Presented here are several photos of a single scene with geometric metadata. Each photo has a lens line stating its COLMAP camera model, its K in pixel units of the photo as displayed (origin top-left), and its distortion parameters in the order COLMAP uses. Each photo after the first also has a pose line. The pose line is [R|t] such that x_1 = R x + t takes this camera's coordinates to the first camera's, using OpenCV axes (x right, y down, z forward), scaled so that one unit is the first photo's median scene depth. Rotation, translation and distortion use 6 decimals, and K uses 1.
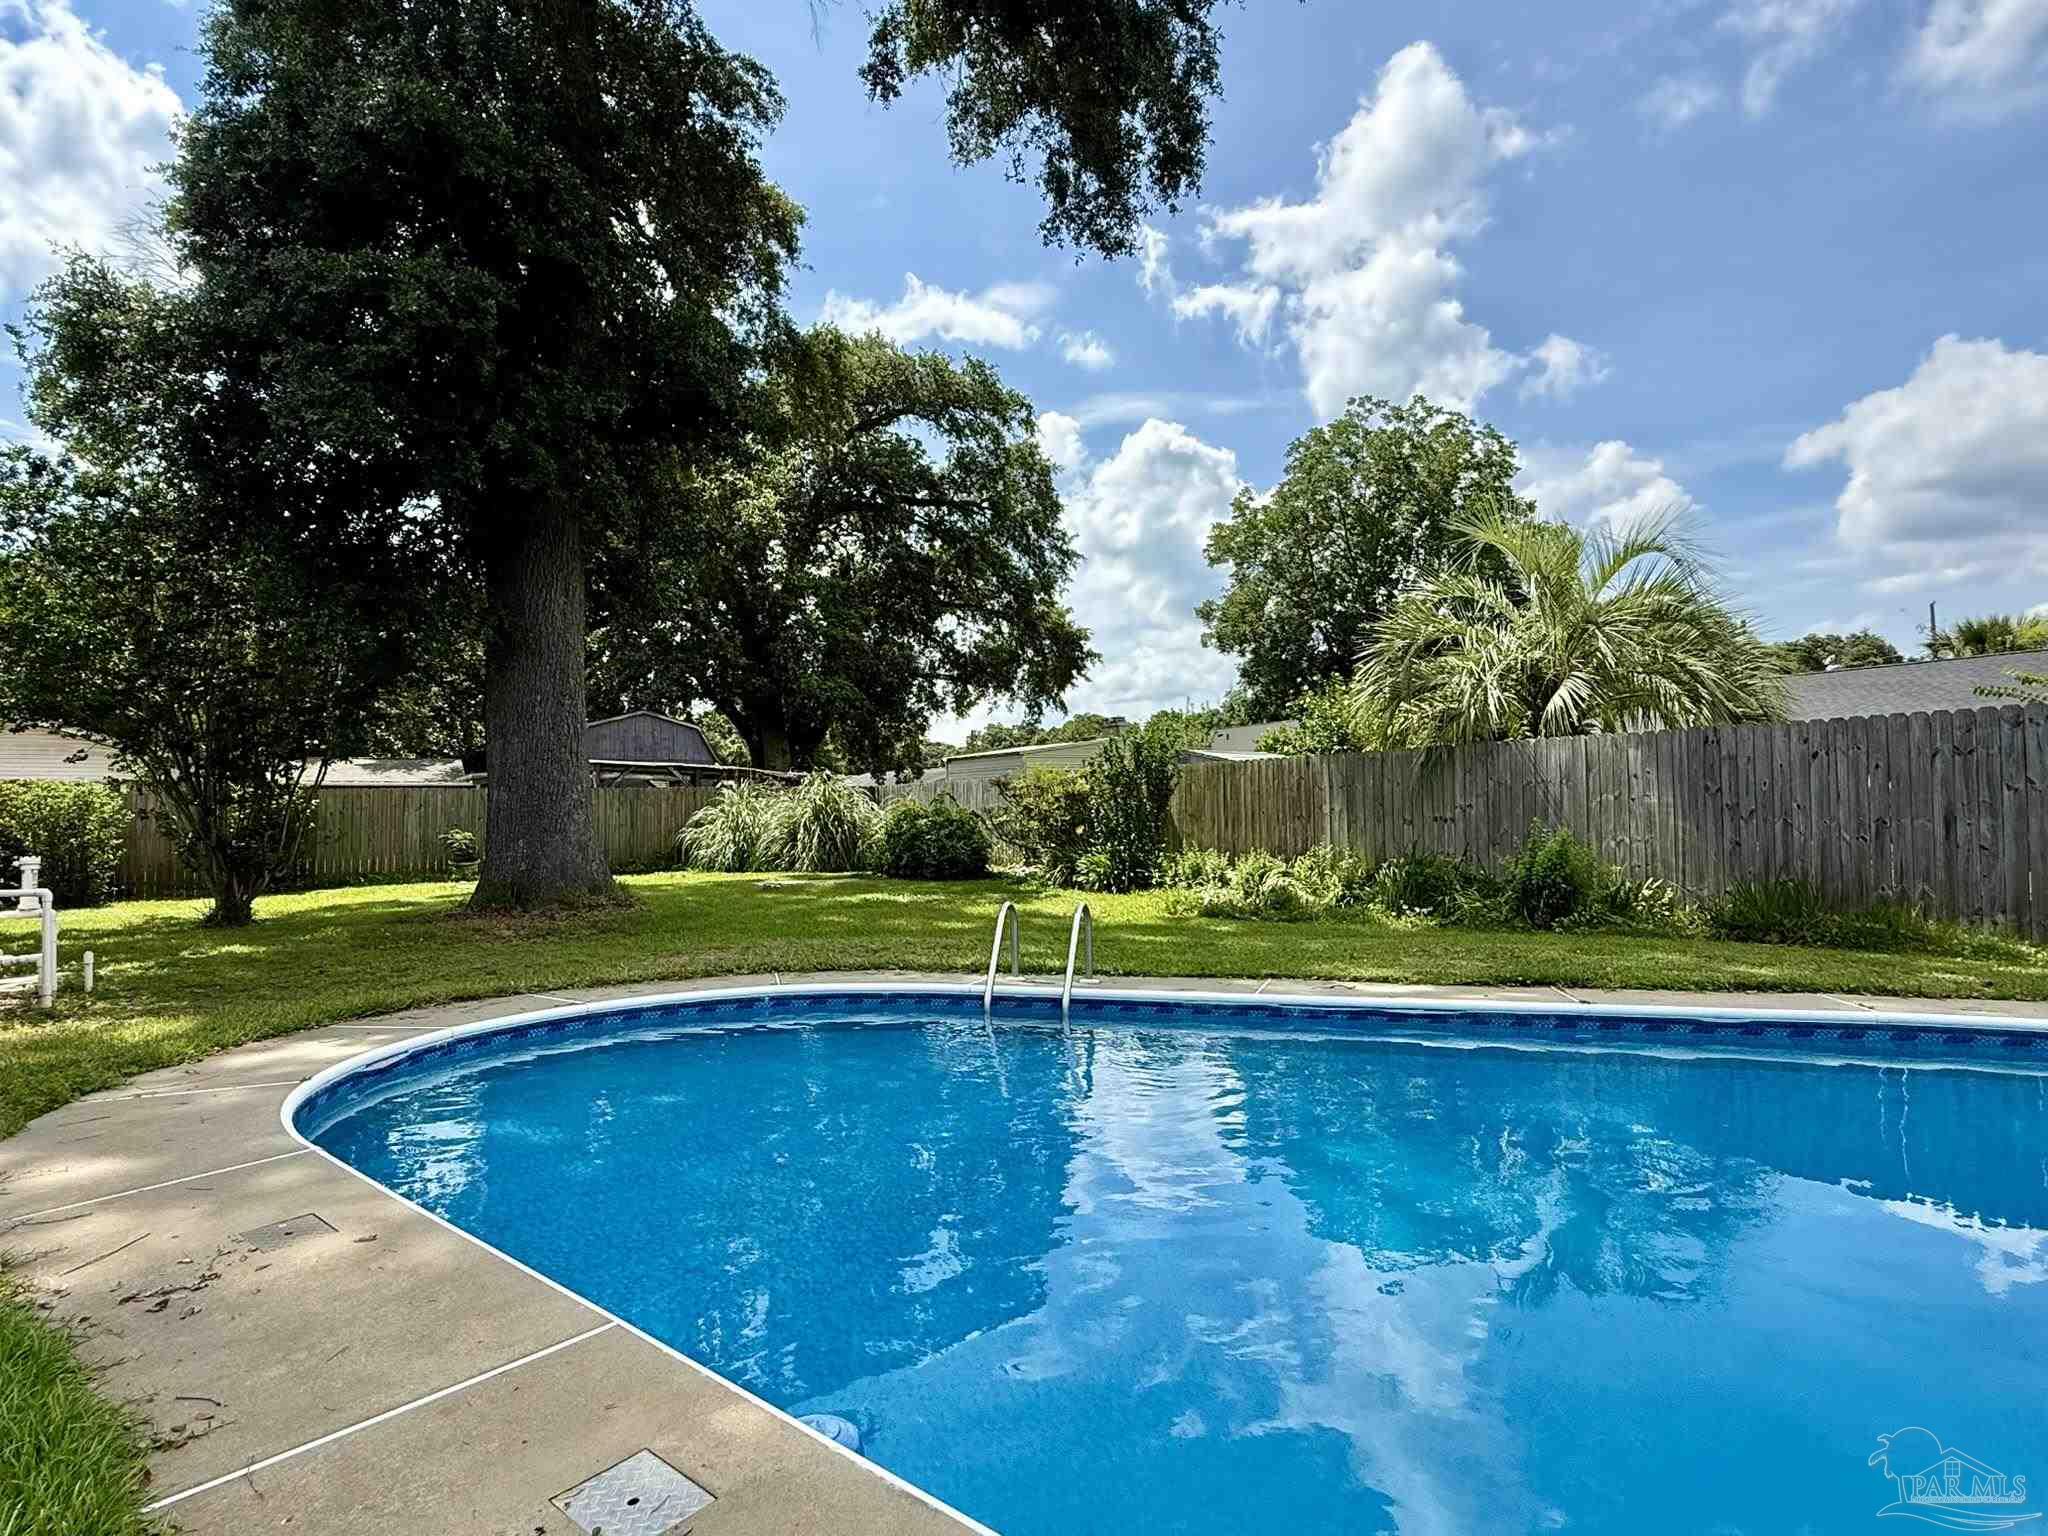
lens RADIAL K [[1133.1, 0, 1022.7], [0, 1133.1, 775.8], [0, 0, 1]] dist [-0.003767, 0.001141]
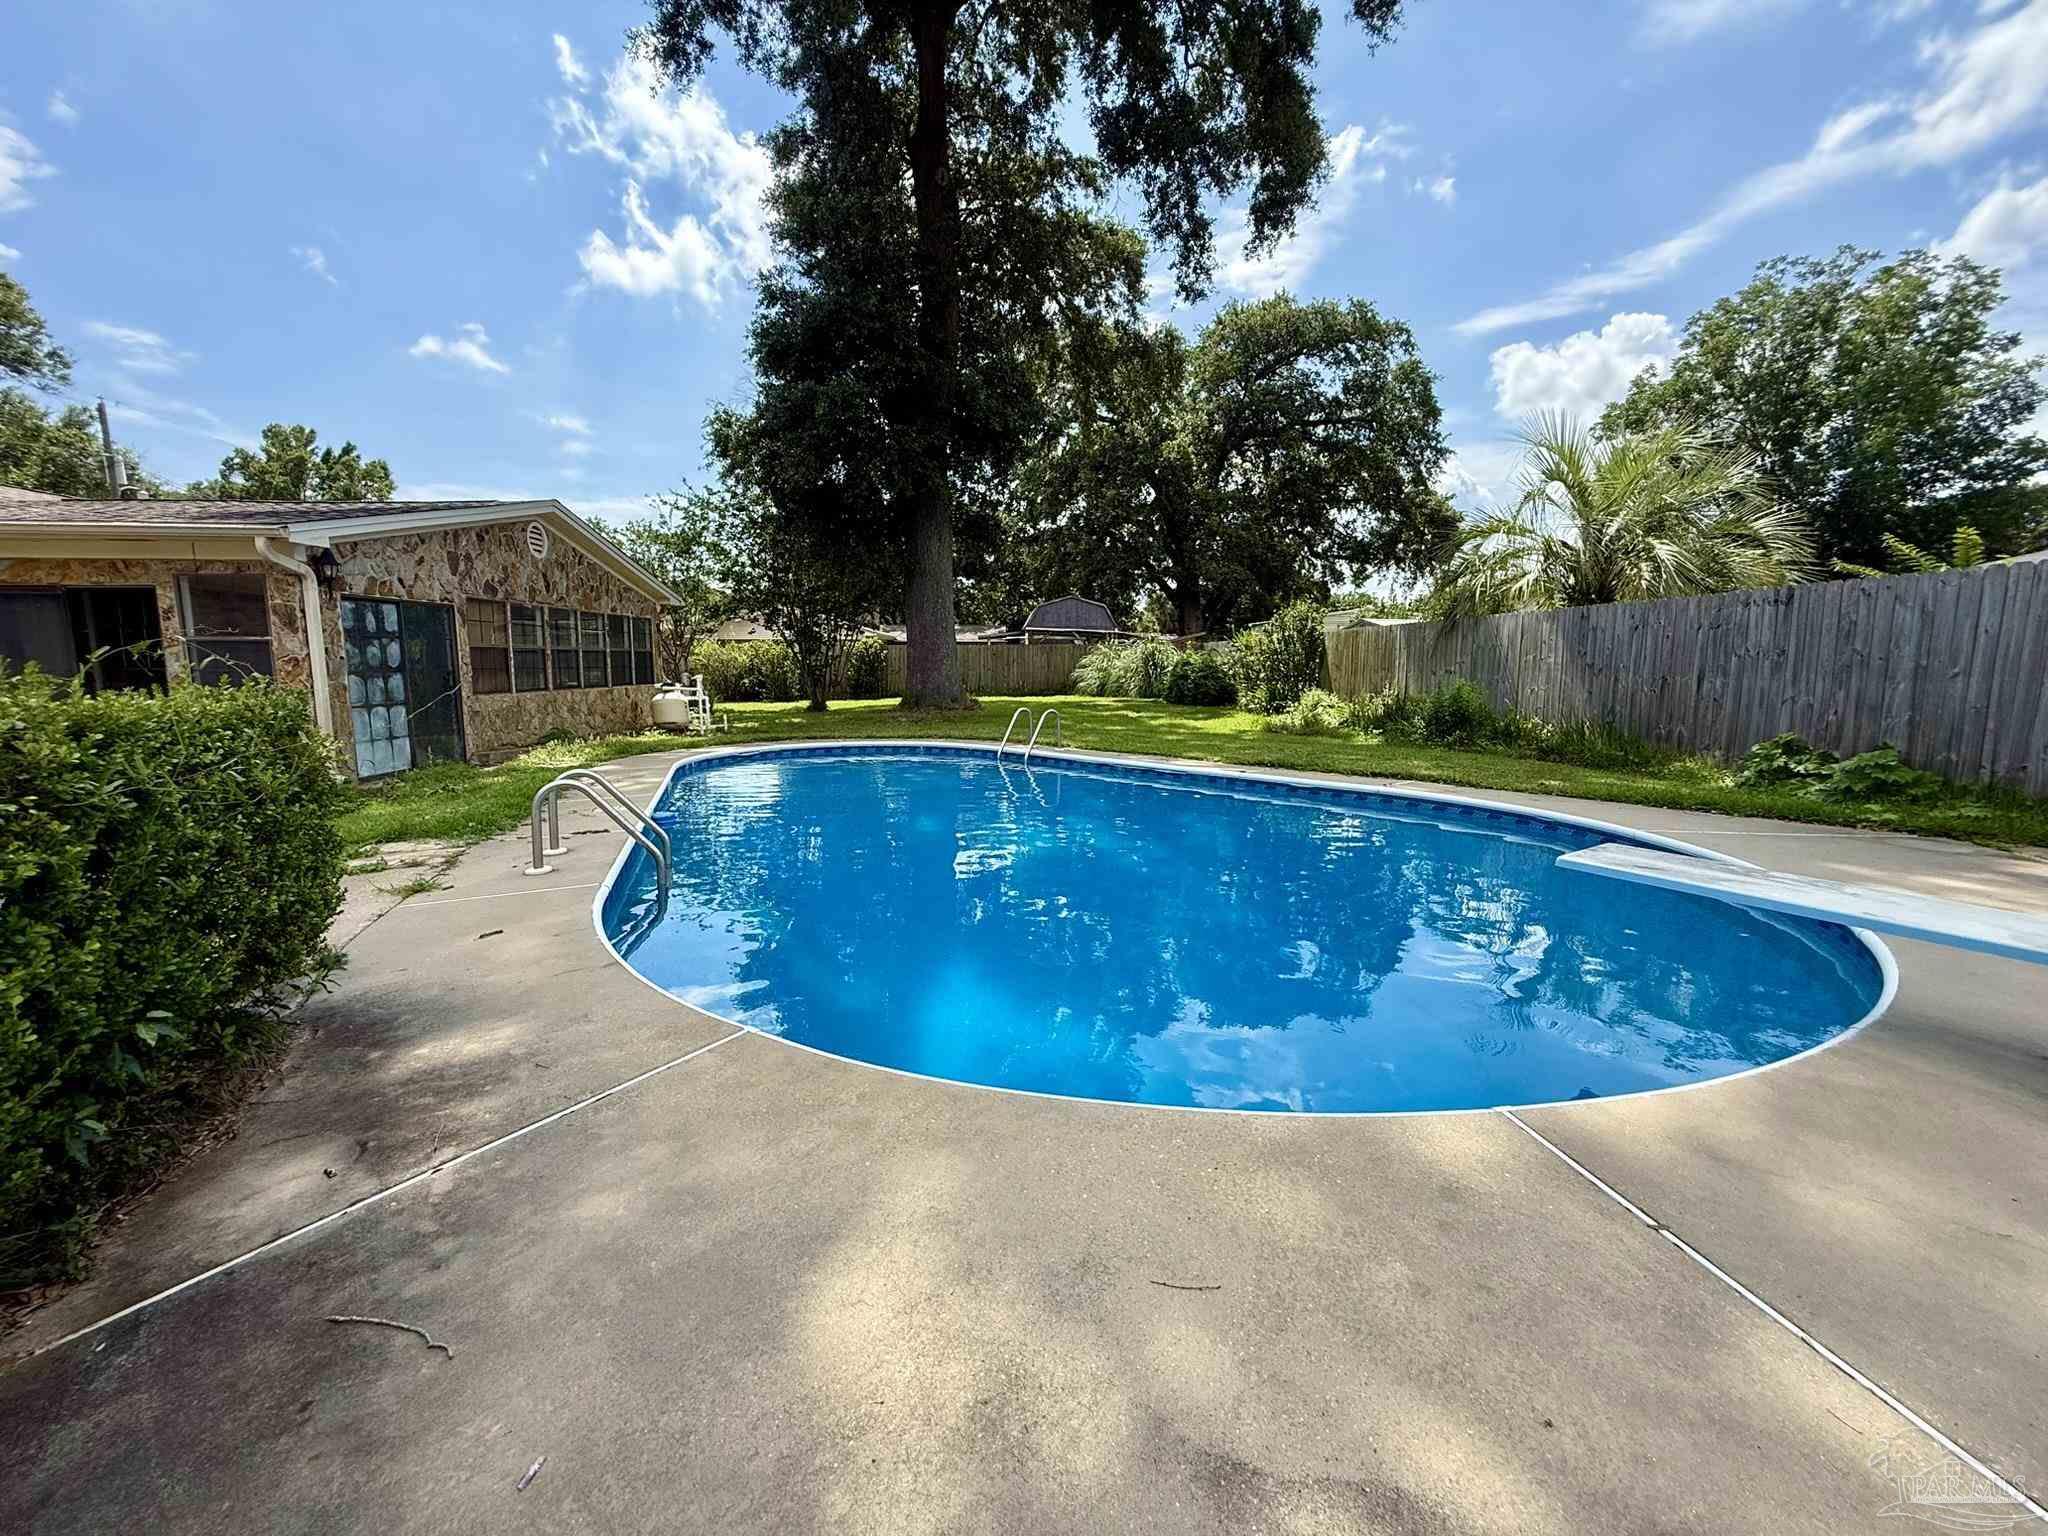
lens RADIAL K [[820.9, 0, 1026.4], [0, 820.9, 763.3], [0, 0, 1]] dist [0.003359, 0.000065]
pose [[0.876467, 0.071553, -0.476116, 0.101561], [0.004297, 0.987693, 0.156346, -0.002820], [0.481444, -0.139078, 0.865372, -0.039002]]
